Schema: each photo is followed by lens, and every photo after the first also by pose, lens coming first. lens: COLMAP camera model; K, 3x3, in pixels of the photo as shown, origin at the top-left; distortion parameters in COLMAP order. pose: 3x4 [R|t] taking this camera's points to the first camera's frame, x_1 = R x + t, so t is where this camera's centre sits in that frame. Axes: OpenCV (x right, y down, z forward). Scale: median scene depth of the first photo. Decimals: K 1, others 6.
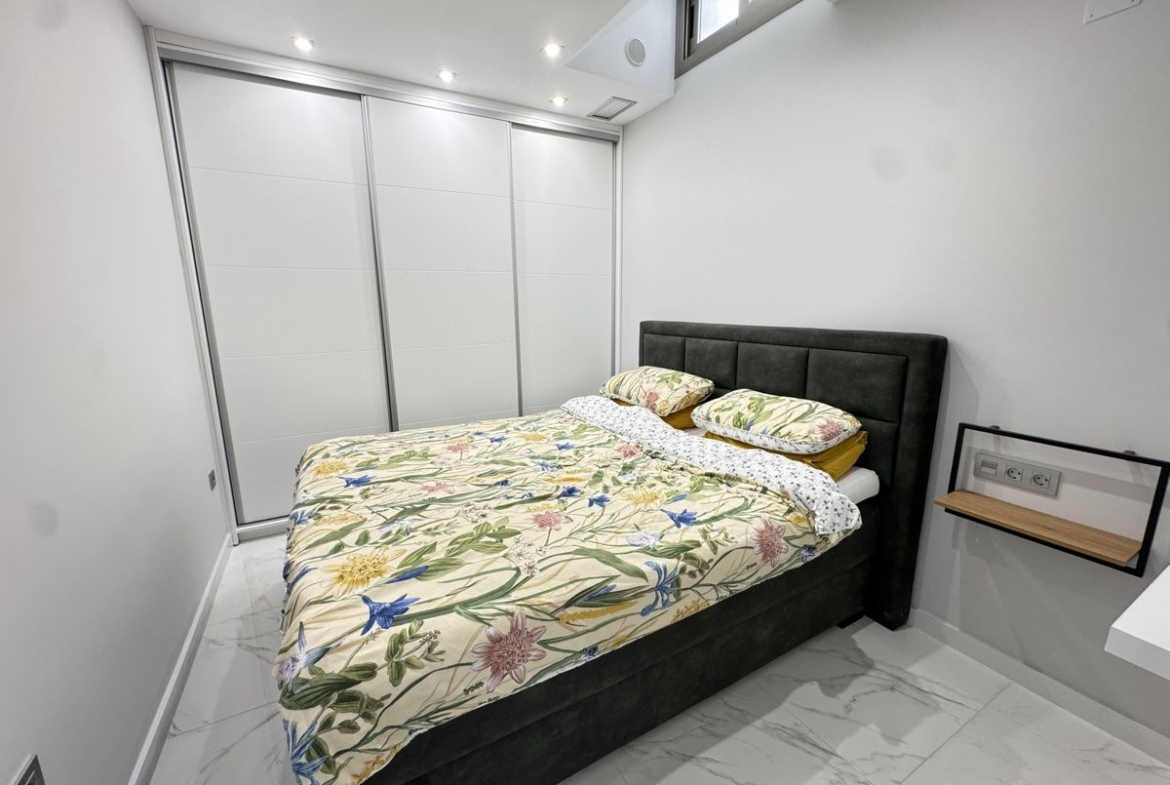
lens RADIAL K [[467.7, 0, 584.2], [0, 467.7, 390.4], [0, 0, 1]] dist [-0.002819, 0.000025]
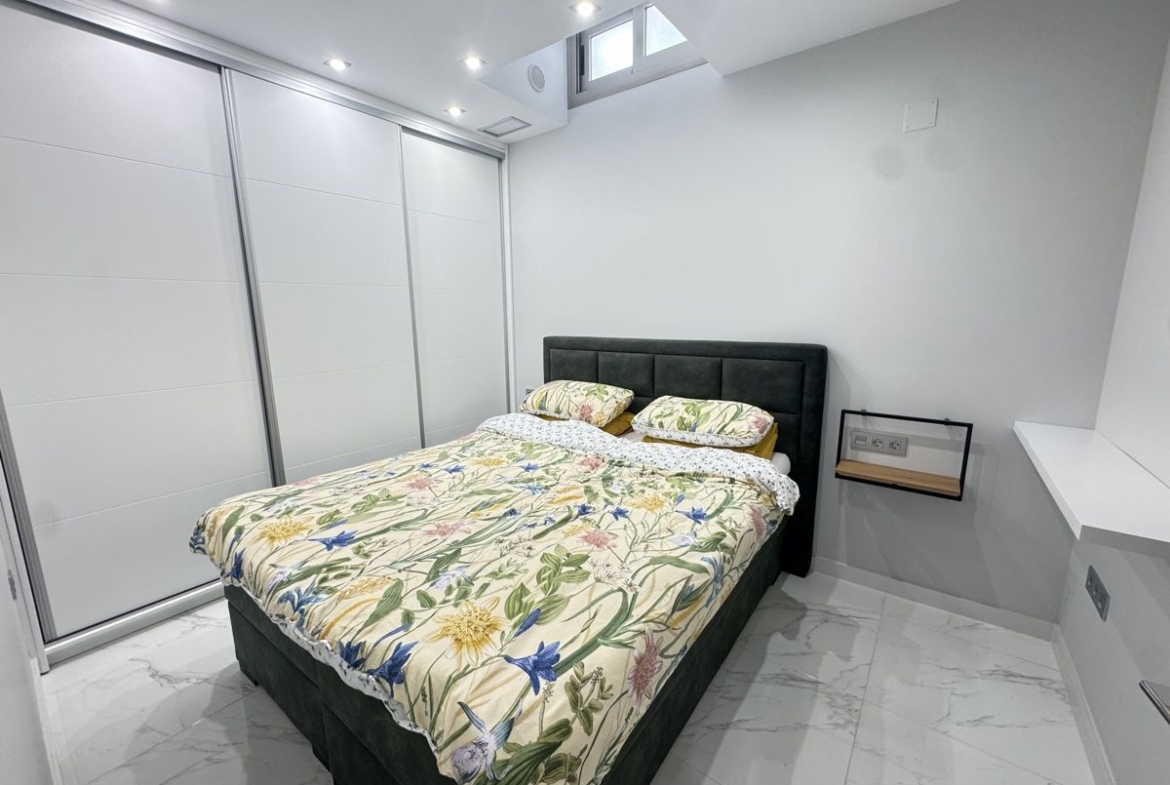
lens RADIAL K [[467.7, 0, 584.2], [0, 467.7, 390.4], [0, 0, 1]] dist [-0.002819, 0.000025]
pose [[0.917650, -0.067992, 0.391529, -0.376427], [0.076834, 0.997020, -0.006940, -0.031396], [-0.389890, 0.036451, 0.920140, 0.051640]]
